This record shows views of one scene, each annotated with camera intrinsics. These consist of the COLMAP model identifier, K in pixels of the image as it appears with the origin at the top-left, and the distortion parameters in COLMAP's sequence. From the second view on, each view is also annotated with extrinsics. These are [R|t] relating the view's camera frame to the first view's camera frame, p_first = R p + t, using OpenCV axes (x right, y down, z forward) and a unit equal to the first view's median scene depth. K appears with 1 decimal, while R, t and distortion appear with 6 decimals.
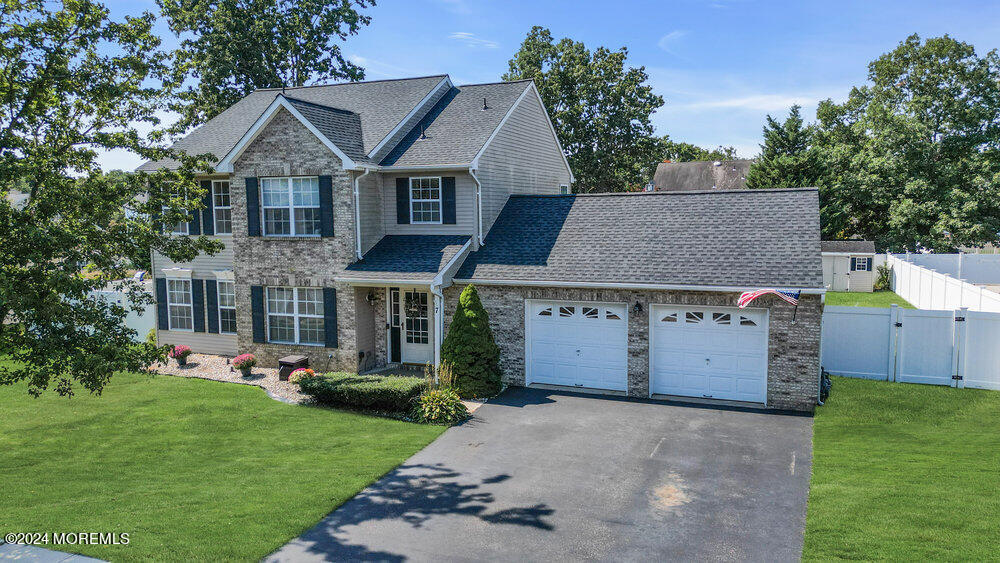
lens RADIAL K [[699.0, 0, 500.0], [0, 699.0, 281.5], [0, 0, 1]] dist [0.050971, -0.001197]
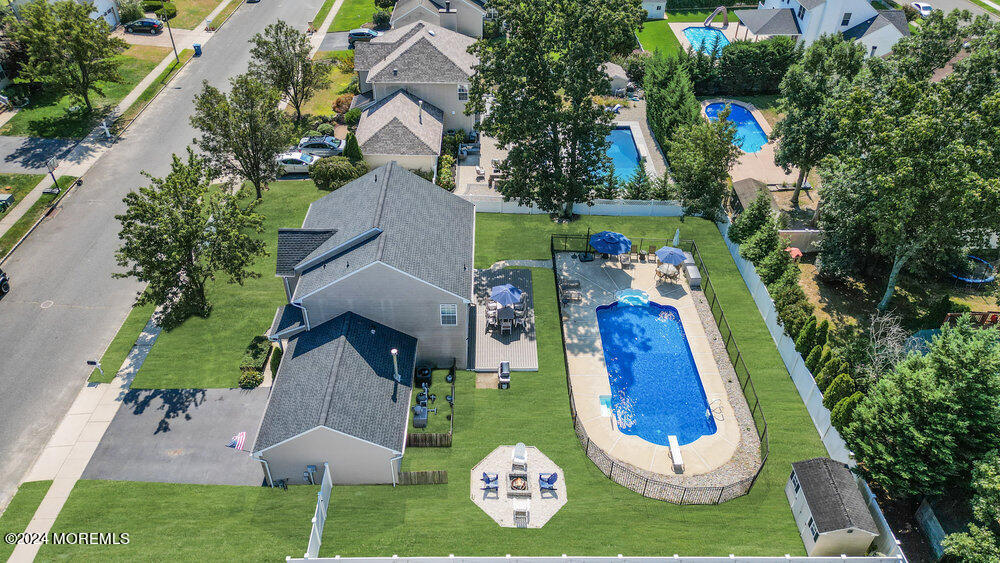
lens RADIAL K [[691.9, 0, 495.3], [0, 691.9, 276.4], [0, 0, 1]] dist [0.064036, 0.000457]
pose [[0.376967, 0.578124, -0.723649, 1.723919], [-0.095809, 0.801435, 0.590357, -1.579477], [0.921258, -0.153213, 0.357505, 0.804342]]
